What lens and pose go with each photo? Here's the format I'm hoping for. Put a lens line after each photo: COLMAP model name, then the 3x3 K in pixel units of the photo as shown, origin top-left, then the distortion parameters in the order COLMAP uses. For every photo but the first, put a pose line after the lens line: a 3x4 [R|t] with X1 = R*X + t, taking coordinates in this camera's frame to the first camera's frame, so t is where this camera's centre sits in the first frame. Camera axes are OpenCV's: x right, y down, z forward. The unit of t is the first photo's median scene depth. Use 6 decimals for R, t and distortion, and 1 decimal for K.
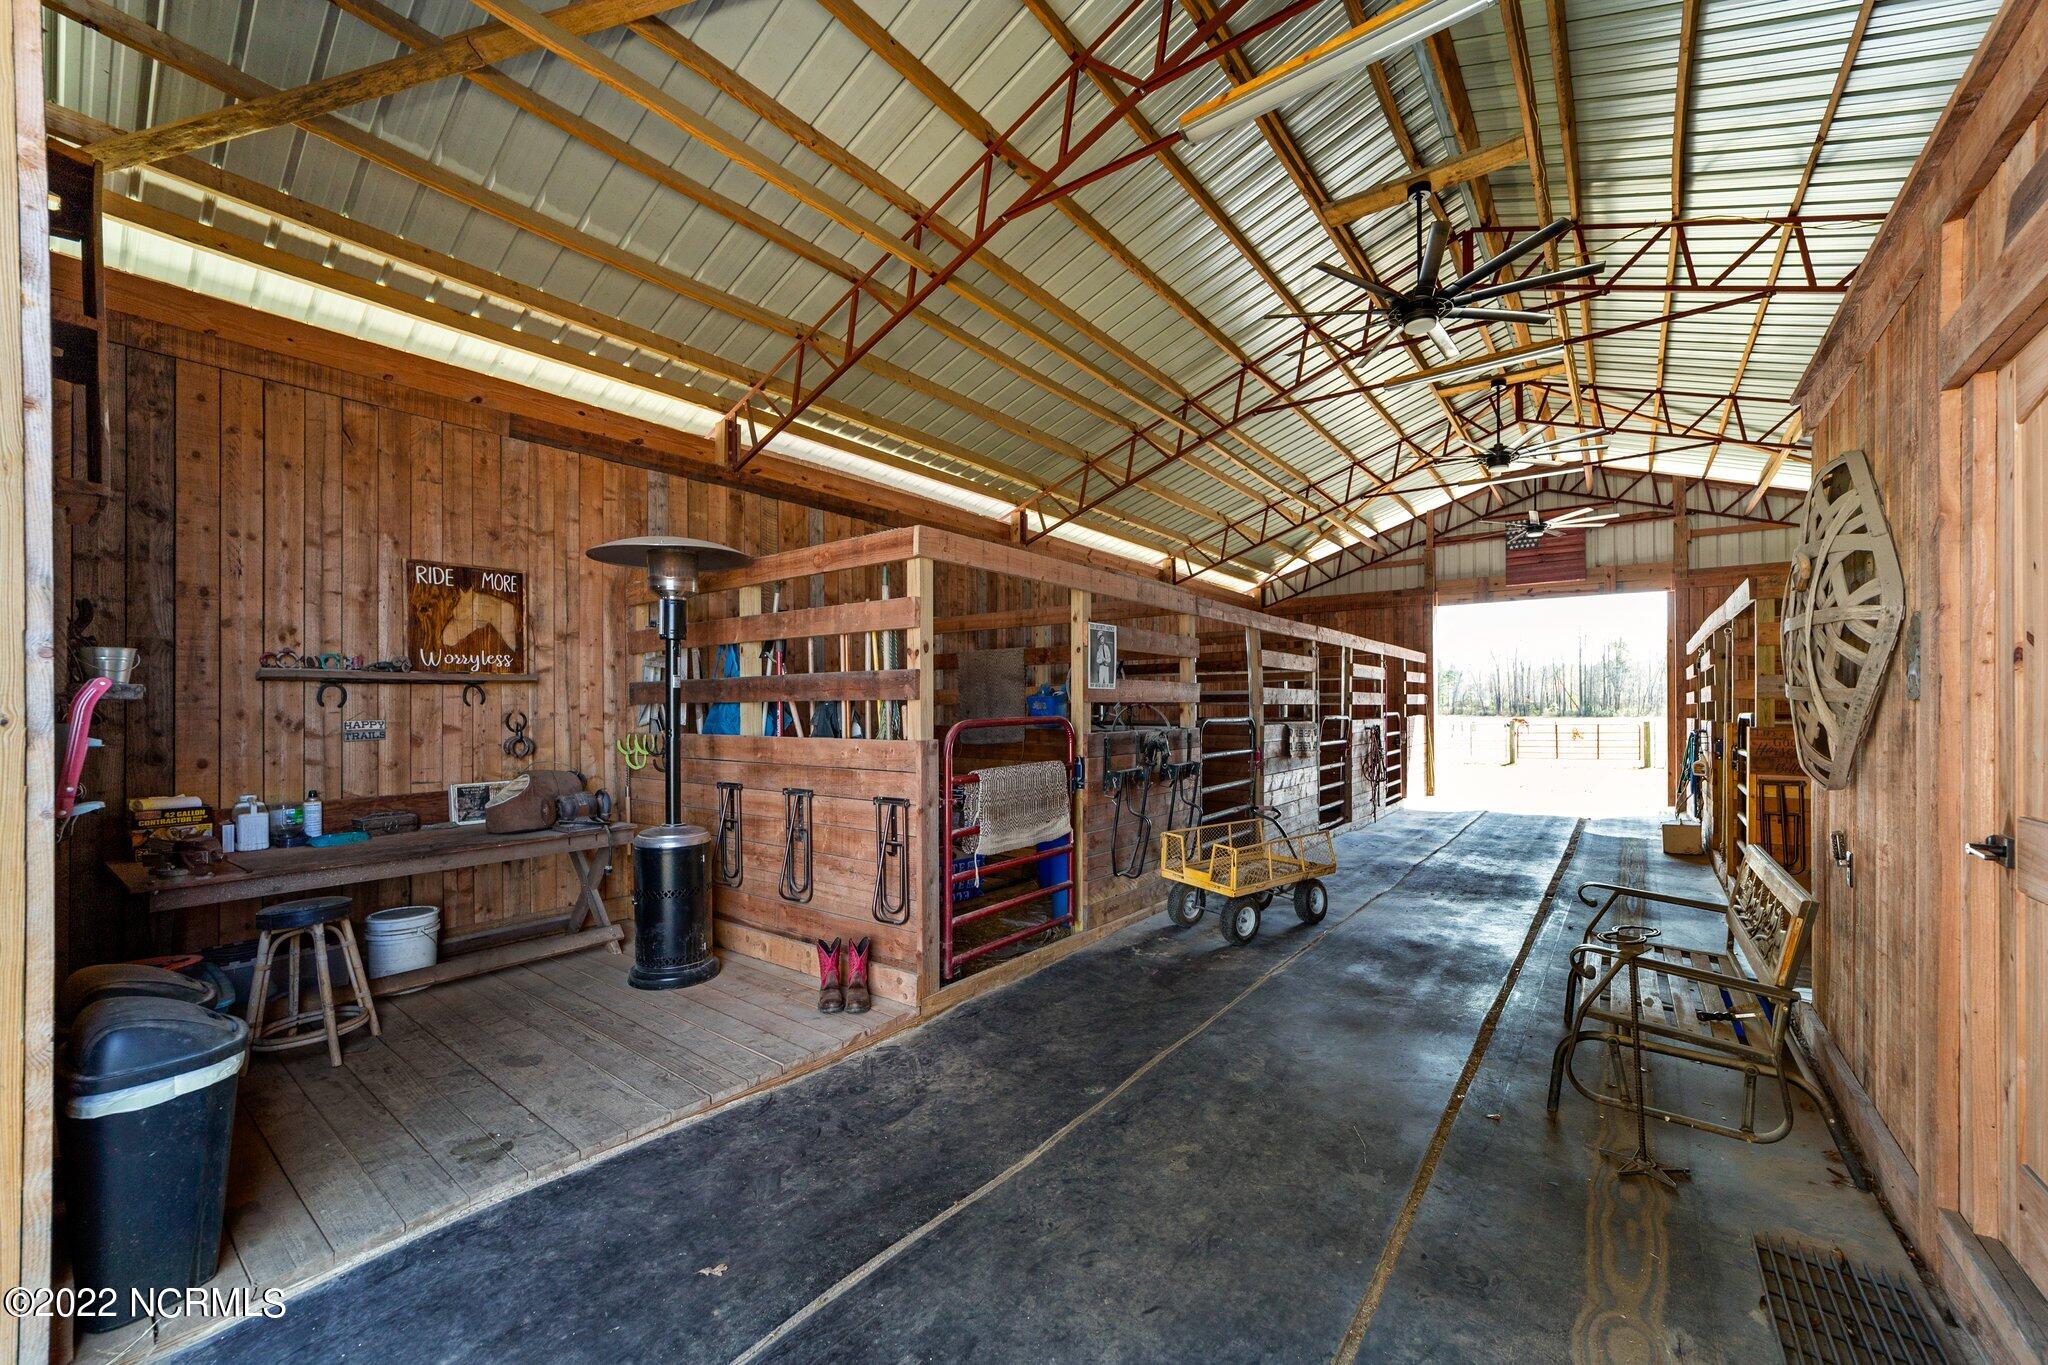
lens RADIAL K [[791.3, 0, 1021.0], [0, 791.3, 664.8], [0, 0, 1]] dist [-0.001312, -0.000257]
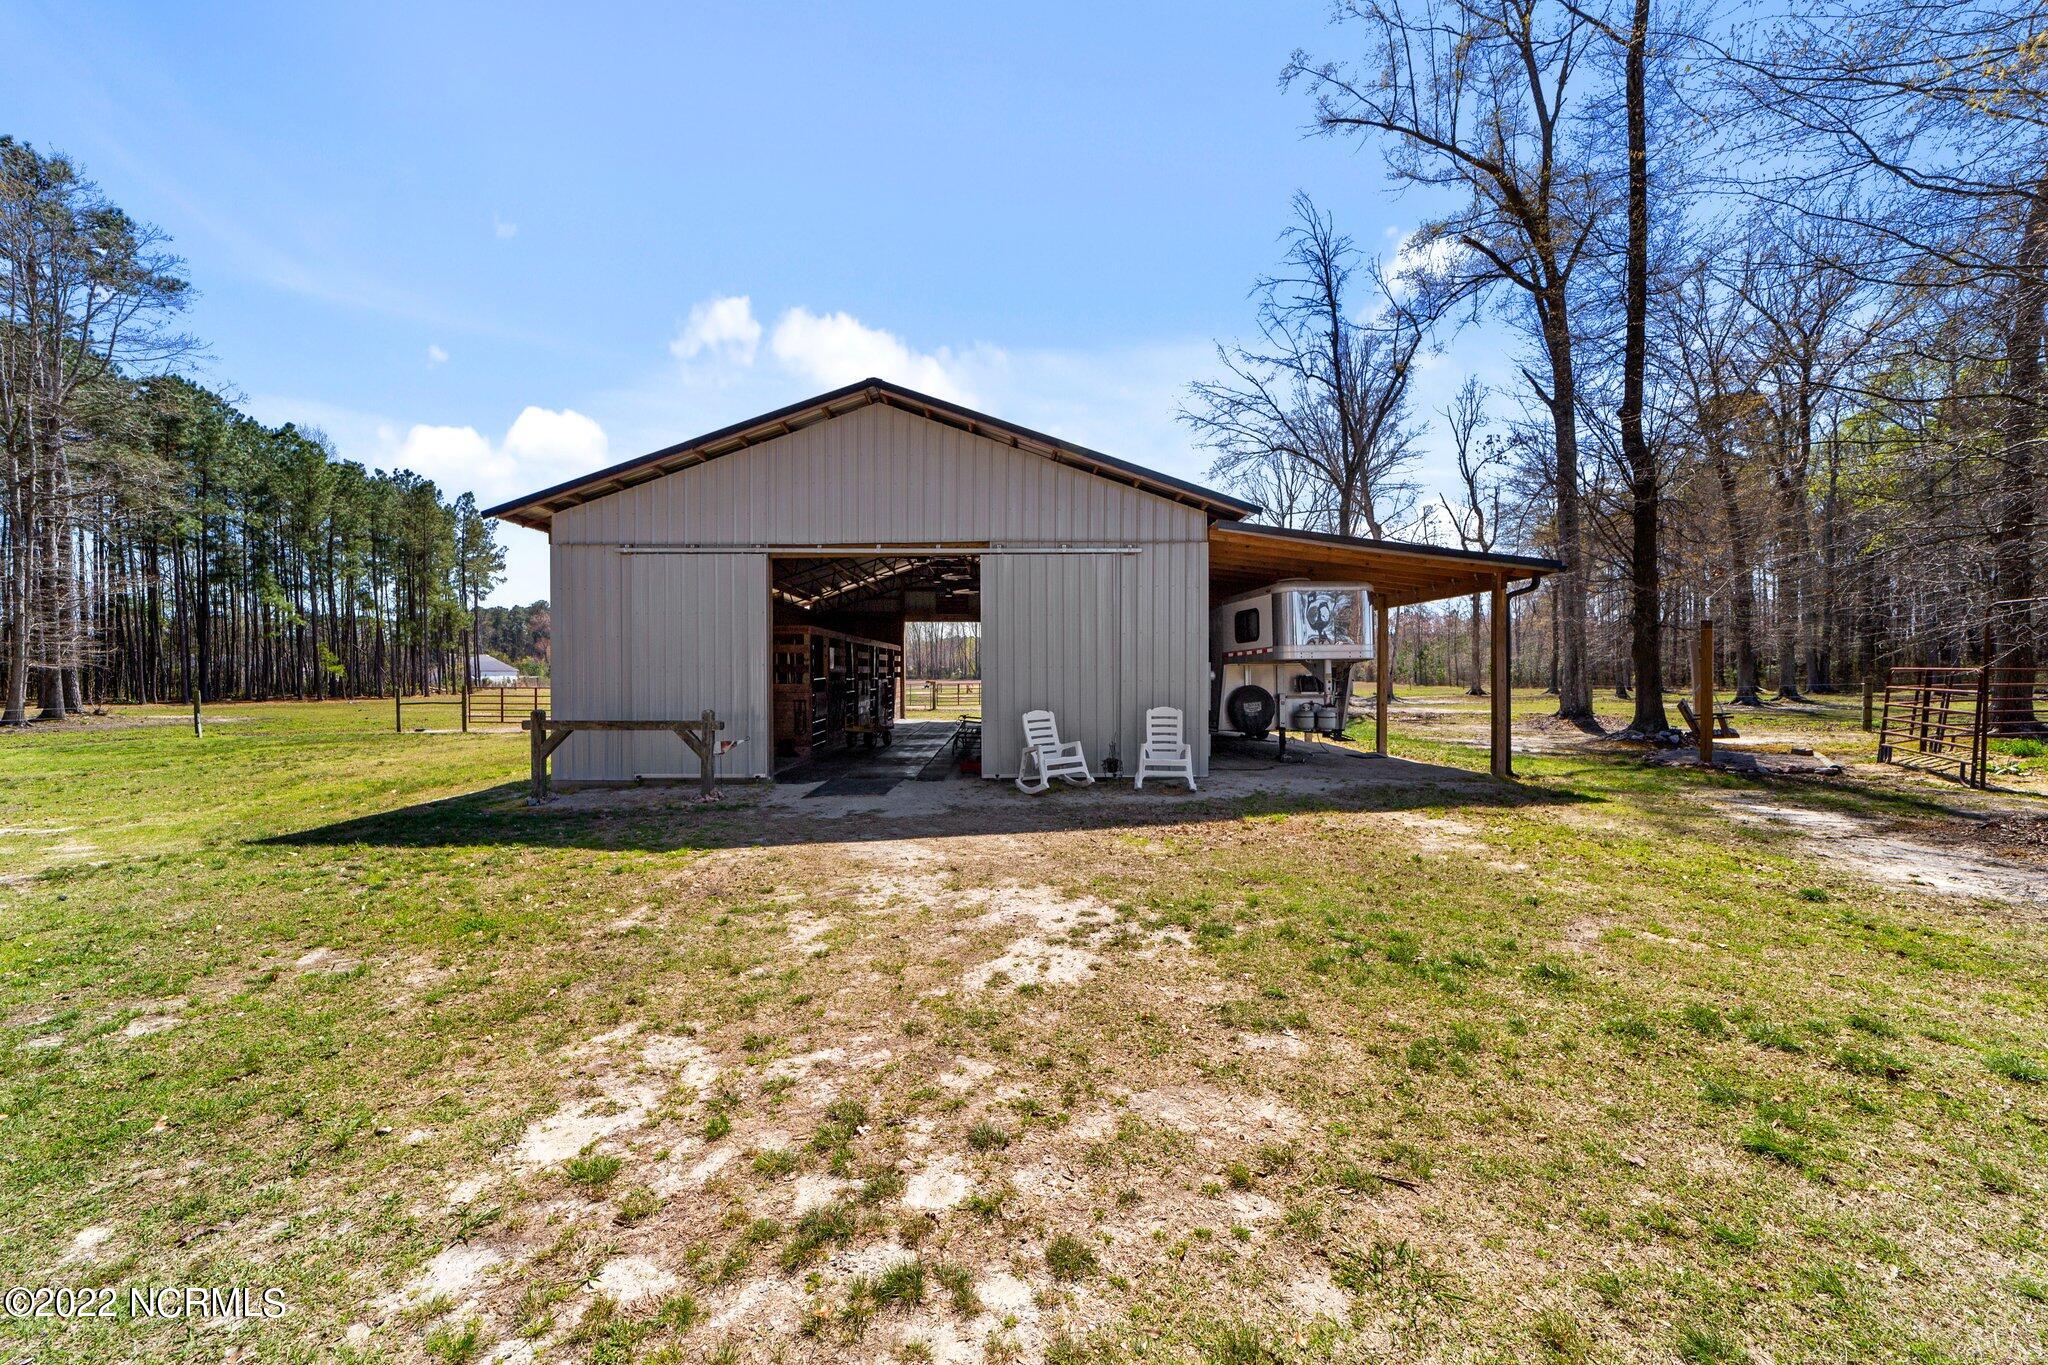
lens RADIAL K [[791.3, 0, 1021.0], [0, 791.3, 664.8], [0, 0, 1]] dist [-0.001312, -0.000257]
pose [[0.784087, -0.005905, 0.620623, -0.507711], [-0.018560, 0.999284, 0.032957, -0.040665], [-0.620373, -0.037360, 0.783416, -0.779754]]
